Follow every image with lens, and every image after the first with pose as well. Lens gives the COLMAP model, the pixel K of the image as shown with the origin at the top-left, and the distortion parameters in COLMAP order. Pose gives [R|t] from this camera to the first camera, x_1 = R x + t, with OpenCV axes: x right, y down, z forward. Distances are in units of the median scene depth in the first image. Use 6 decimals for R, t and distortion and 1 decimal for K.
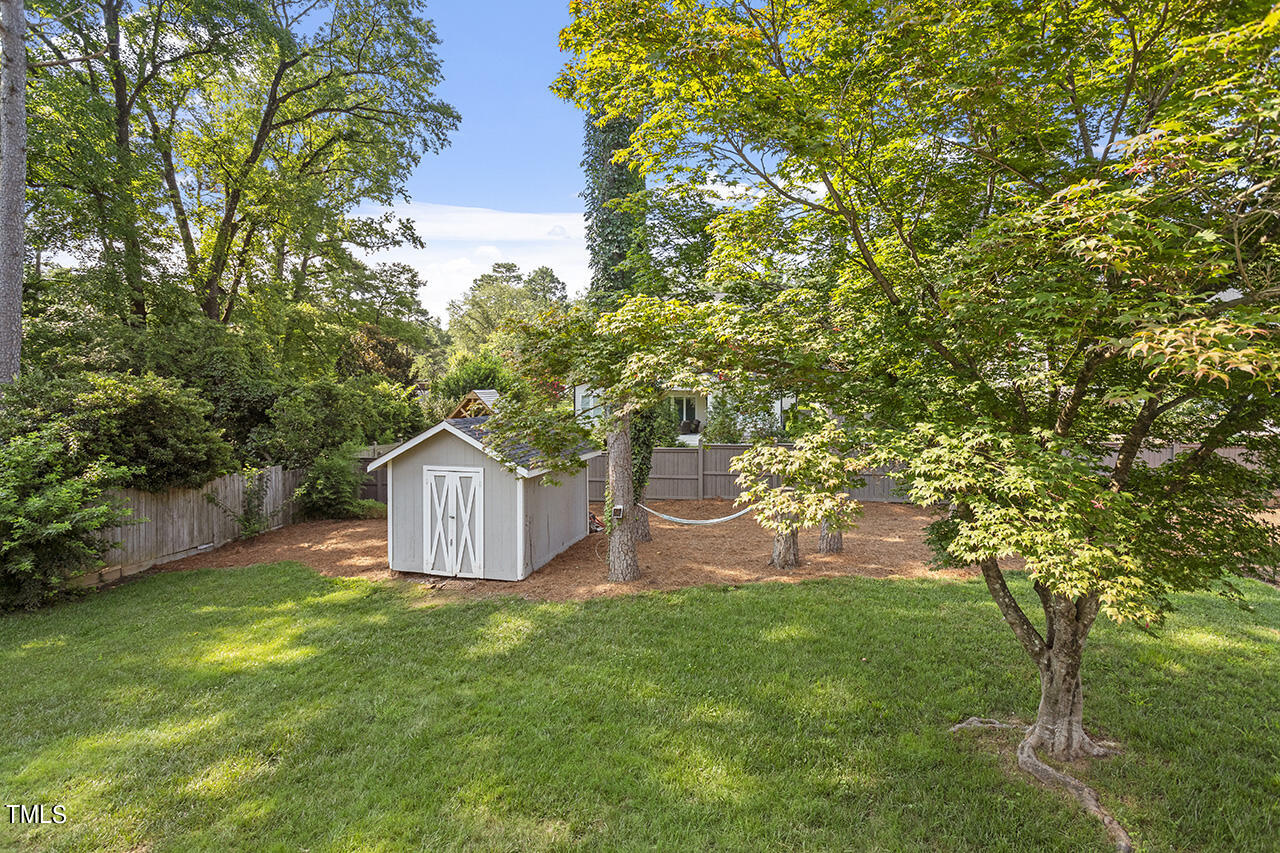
lens RADIAL K [[617.2, 0, 663.0], [0, 617.2, 387.8], [0, 0, 1]] dist [-0.000068, 0.002449]
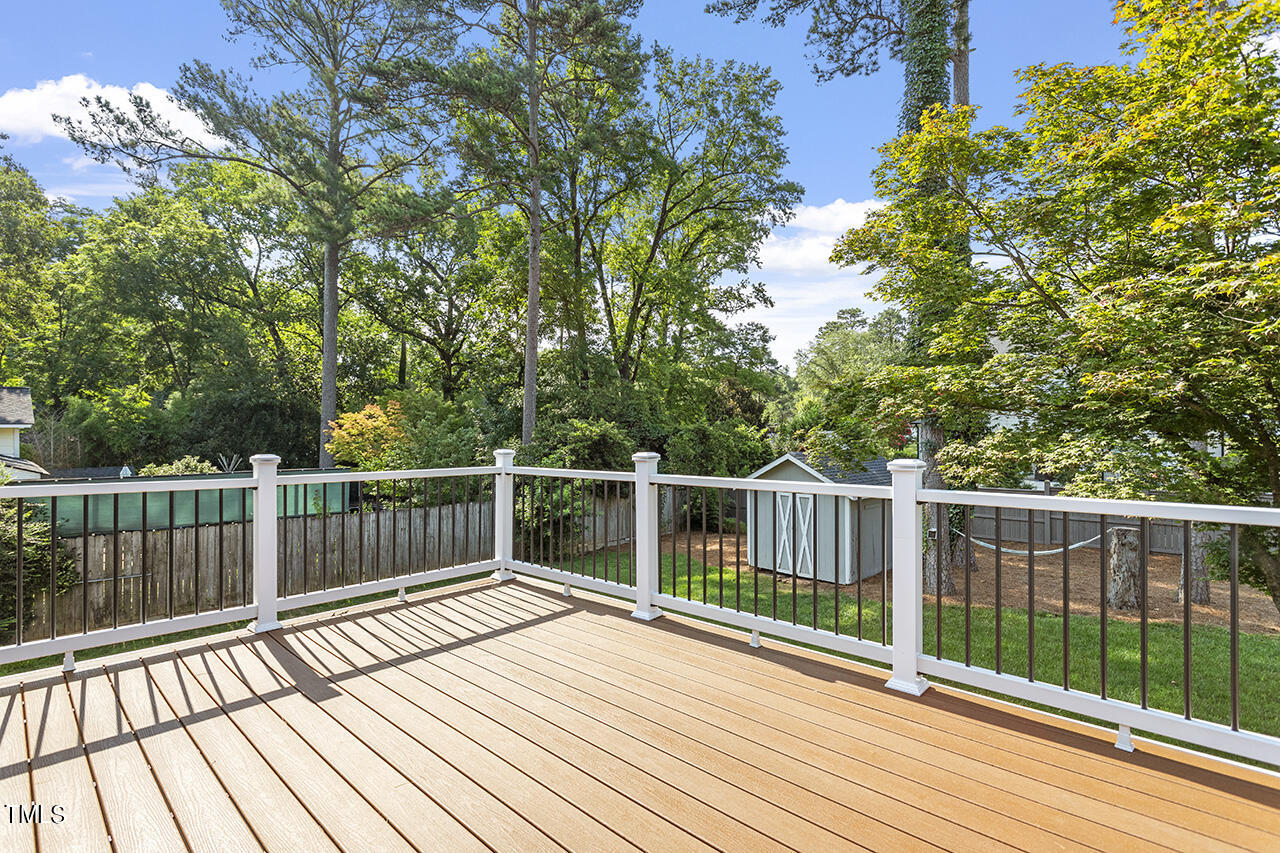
lens RADIAL K [[617.2, 0, 641.6], [0, 617.2, 428.0], [0, 0, 1]] dist [-0.000068, 0.002449]
pose [[0.835735, -0.005166, -0.549109, 0.040288], [0.001453, 0.999973, -0.007197, 0.004086], [0.549132, 0.005217, 0.835720, -0.100682]]
